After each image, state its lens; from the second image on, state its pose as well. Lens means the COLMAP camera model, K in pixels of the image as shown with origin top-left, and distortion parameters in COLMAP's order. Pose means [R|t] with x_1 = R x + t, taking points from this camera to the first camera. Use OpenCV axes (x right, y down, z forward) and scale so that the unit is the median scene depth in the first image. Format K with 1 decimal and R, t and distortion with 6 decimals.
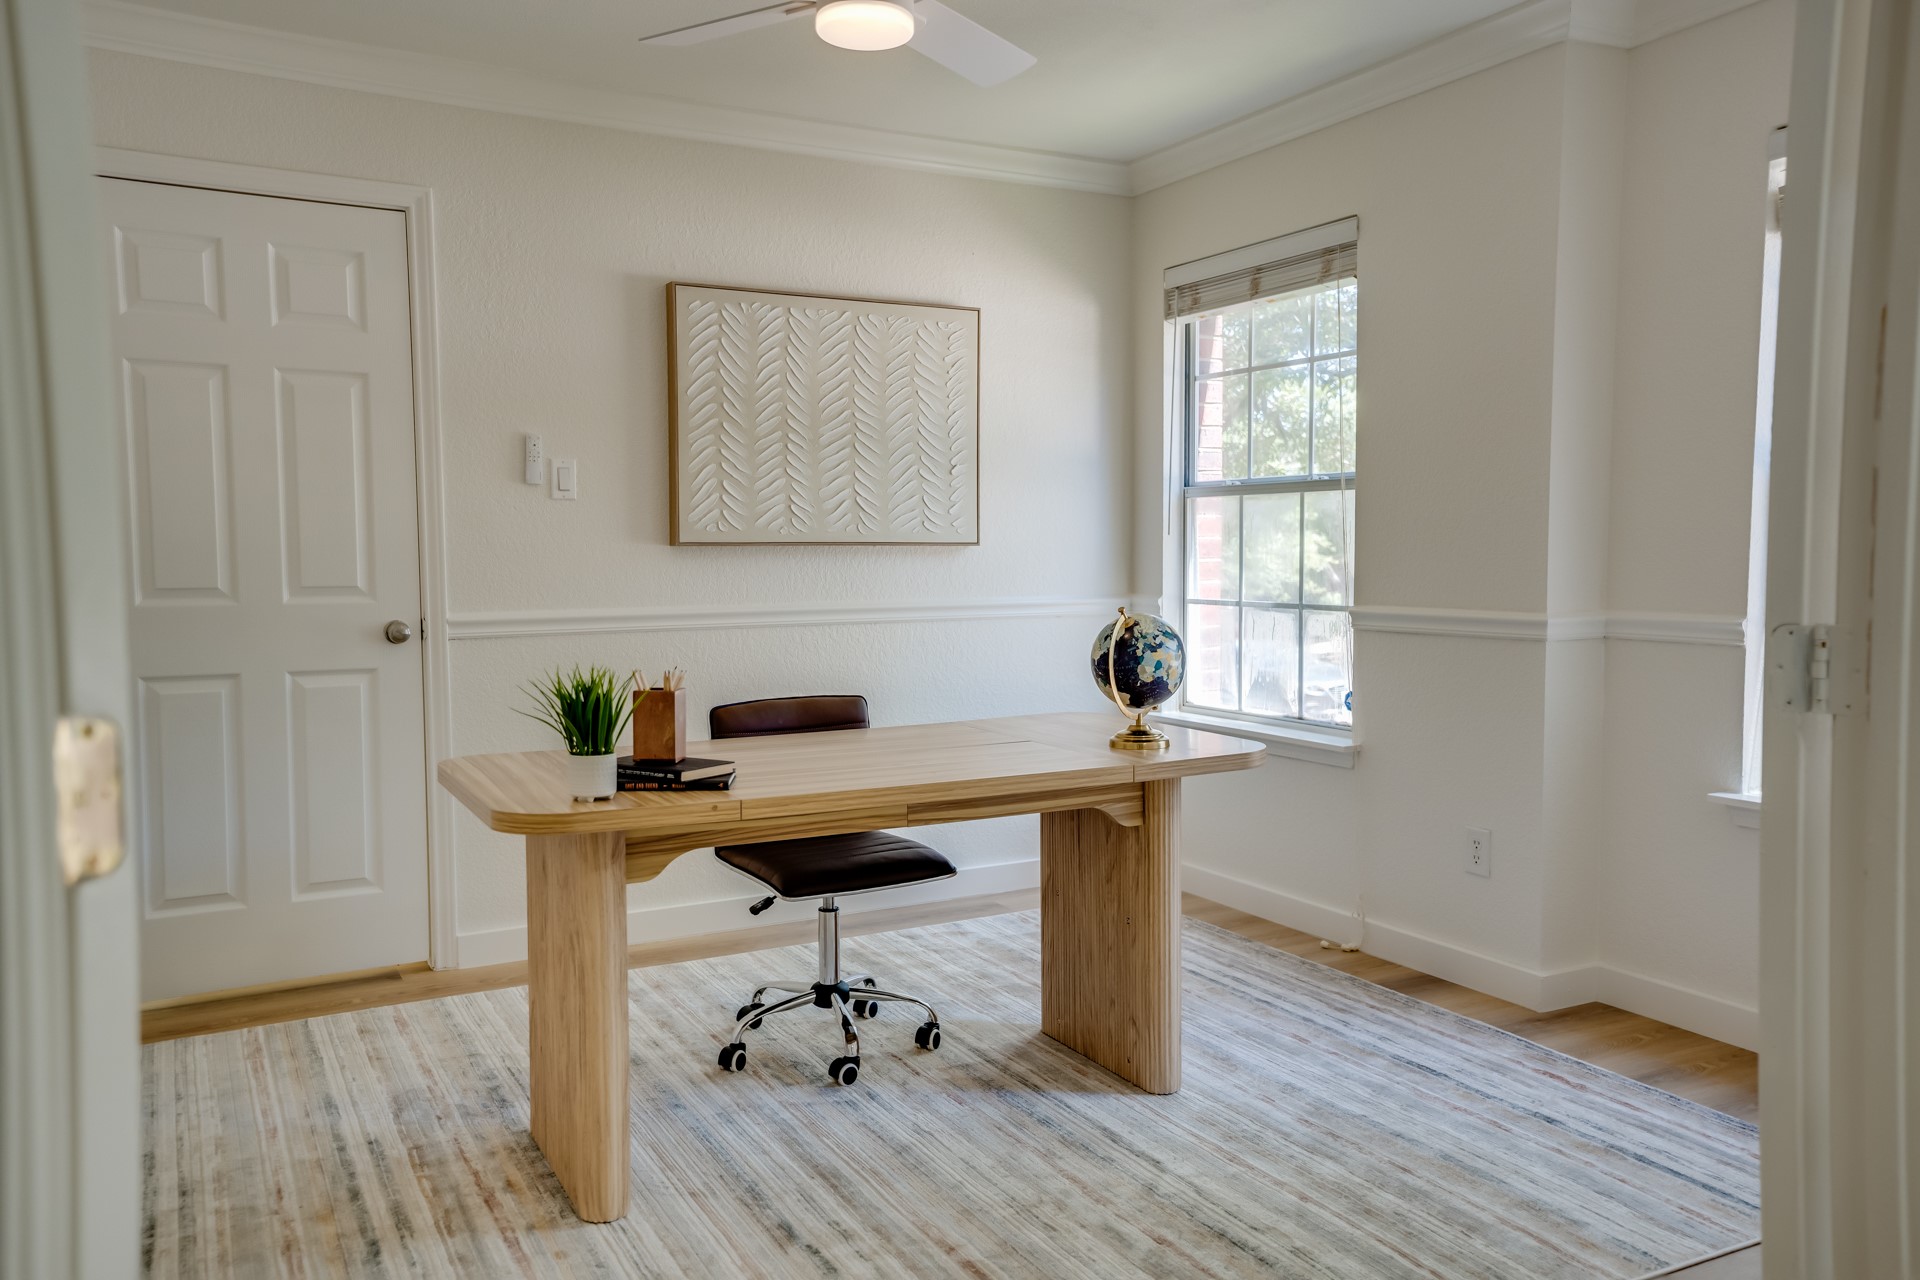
lens RADIAL K [[1455.1, 0, 960.0], [0, 1455.1, 640.0], [0, 0, 1]] dist [-0.000390, 0.000023]
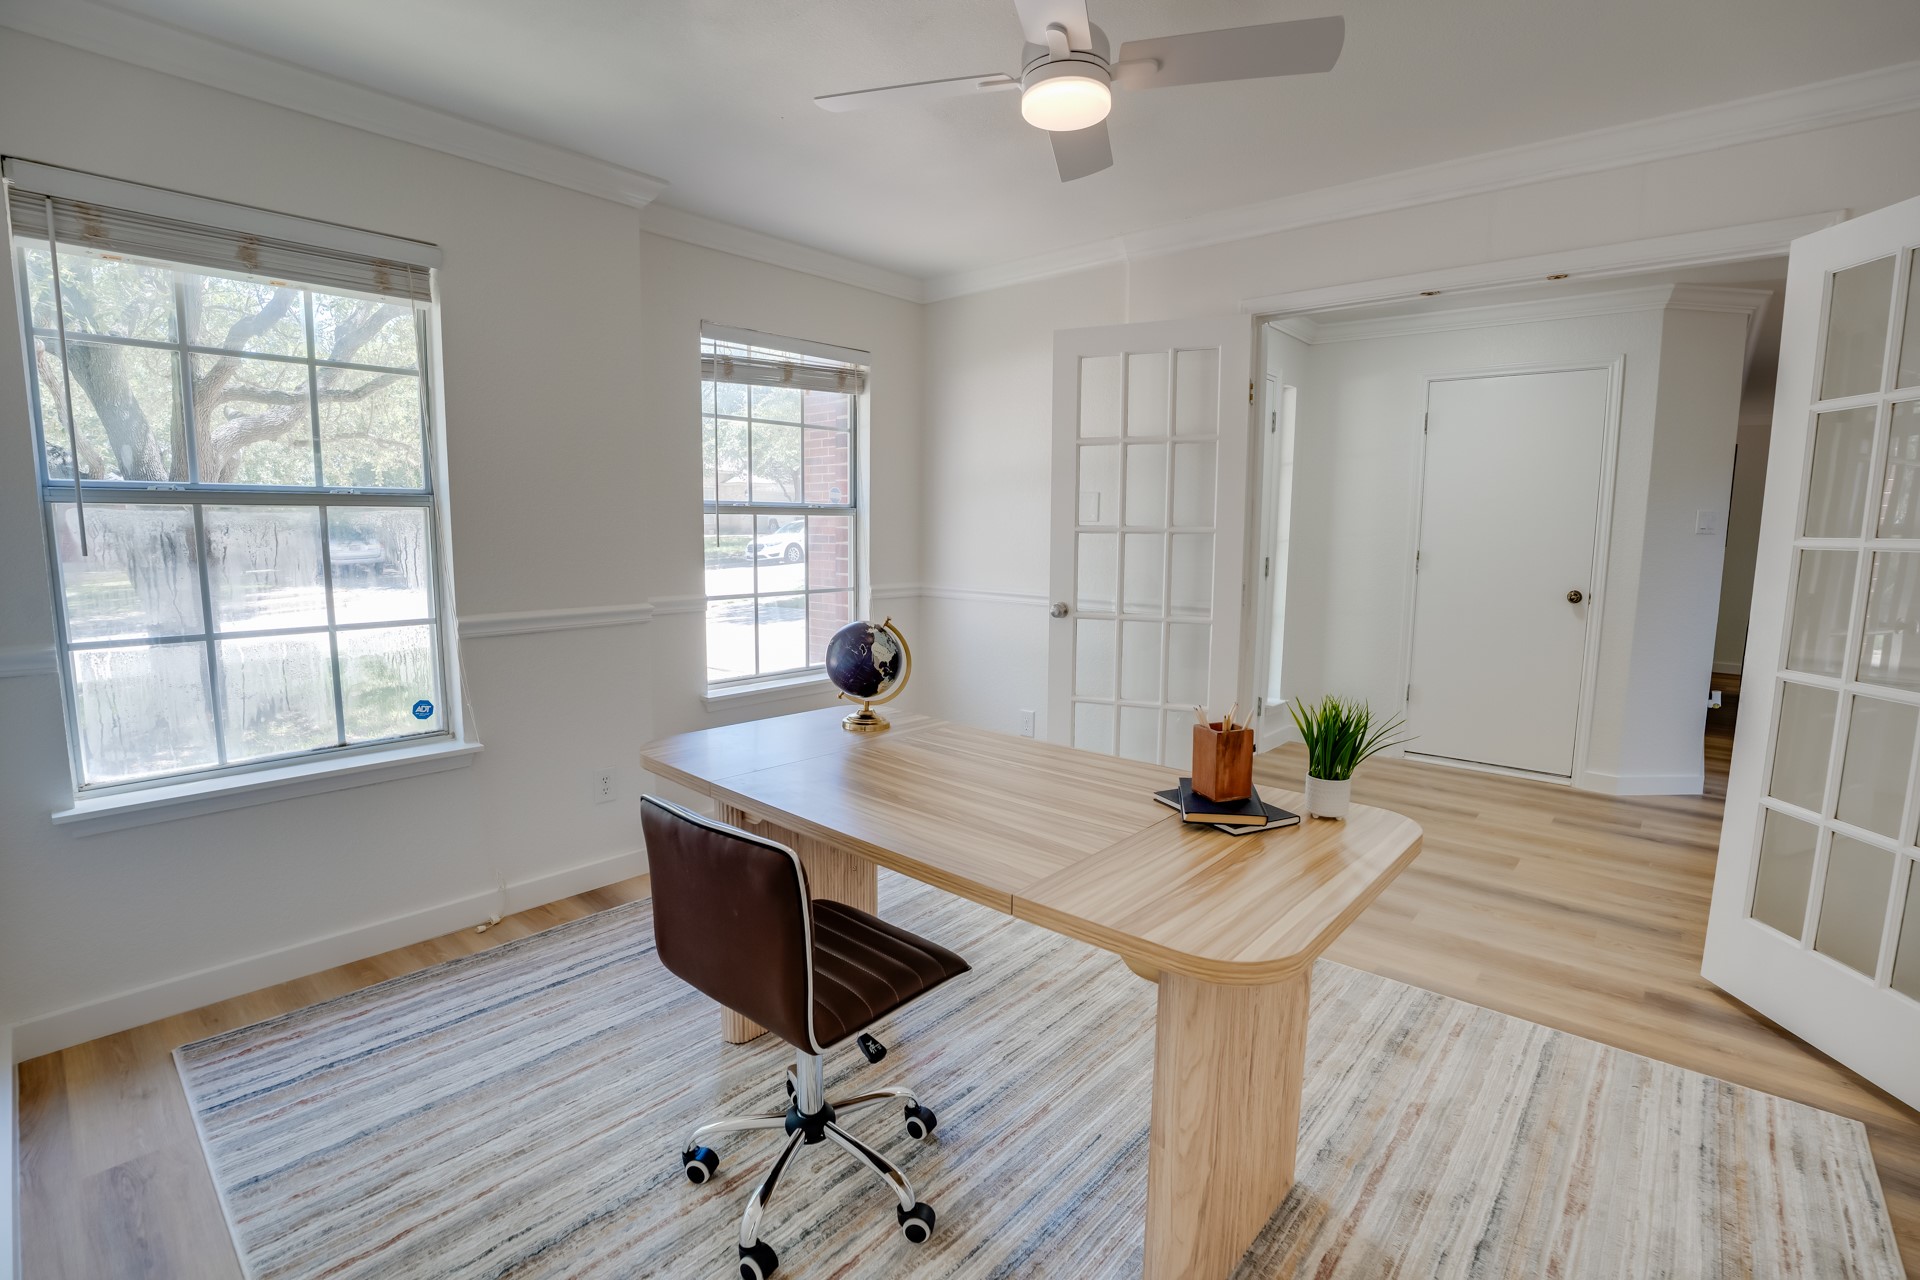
lens RADIAL K [[891.4, 0, 960.0], [0, 891.4, 640.0], [0, 0, 1]] dist [-0.001614, -0.000282]
pose [[-0.316166, -0.121344, 0.940912, -0.462700], [0.055483, 0.987724, 0.146024, -0.081946], [-0.947080, 0.098373, -0.305552, 0.837300]]
